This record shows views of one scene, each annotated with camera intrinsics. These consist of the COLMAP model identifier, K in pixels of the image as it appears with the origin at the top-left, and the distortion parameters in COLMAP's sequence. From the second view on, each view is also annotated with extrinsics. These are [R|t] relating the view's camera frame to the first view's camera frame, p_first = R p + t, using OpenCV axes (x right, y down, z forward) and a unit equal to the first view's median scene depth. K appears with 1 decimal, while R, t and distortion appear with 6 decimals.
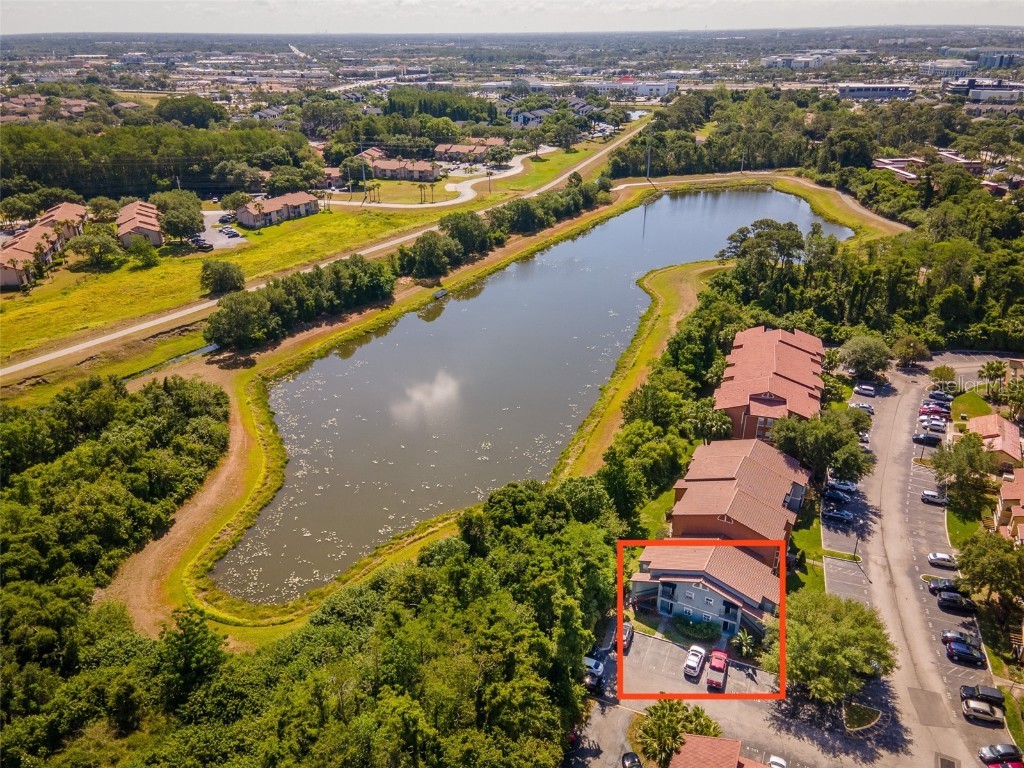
lens RADIAL K [[736.9, 0, 507.2], [0, 736.9, 386.1], [0, 0, 1]] dist [0.027824, 0.030757]
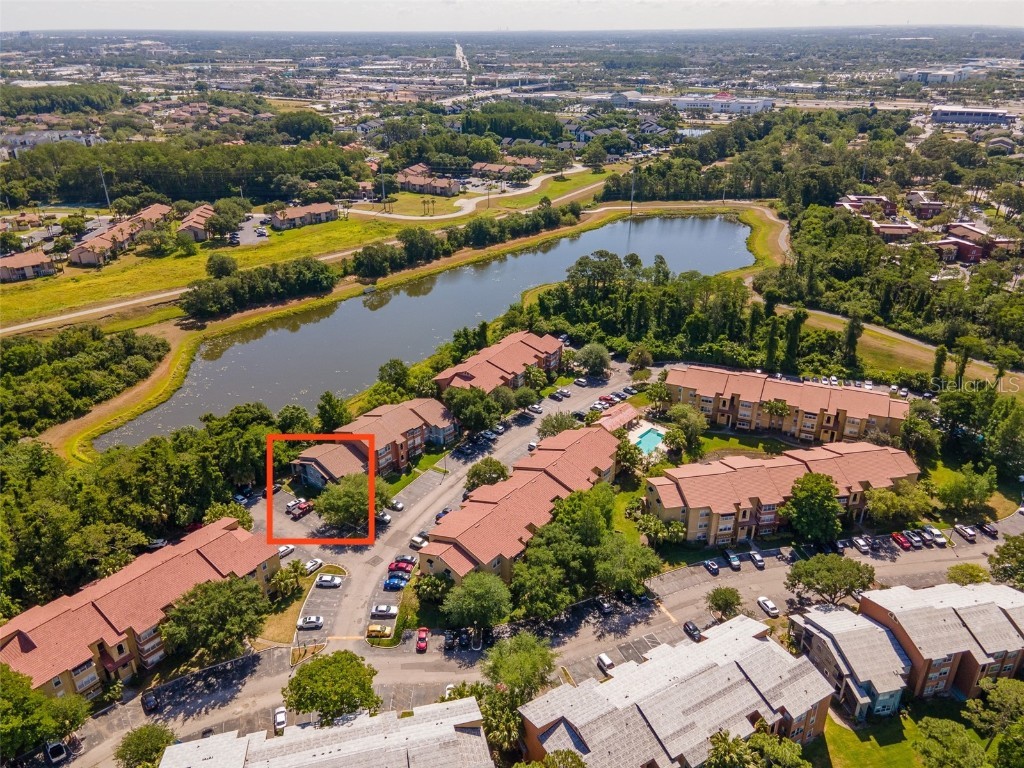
lens RADIAL K [[736.9, 0, 507.2], [0, 736.9, 386.1], [0, 0, 1]] dist [0.027824, 0.030757]
pose [[0.976239, 0.096341, -0.194105, 0.330573], [-0.095609, 0.995332, 0.013161, 0.004668], [0.194466, 0.005710, 0.980893, -0.199048]]
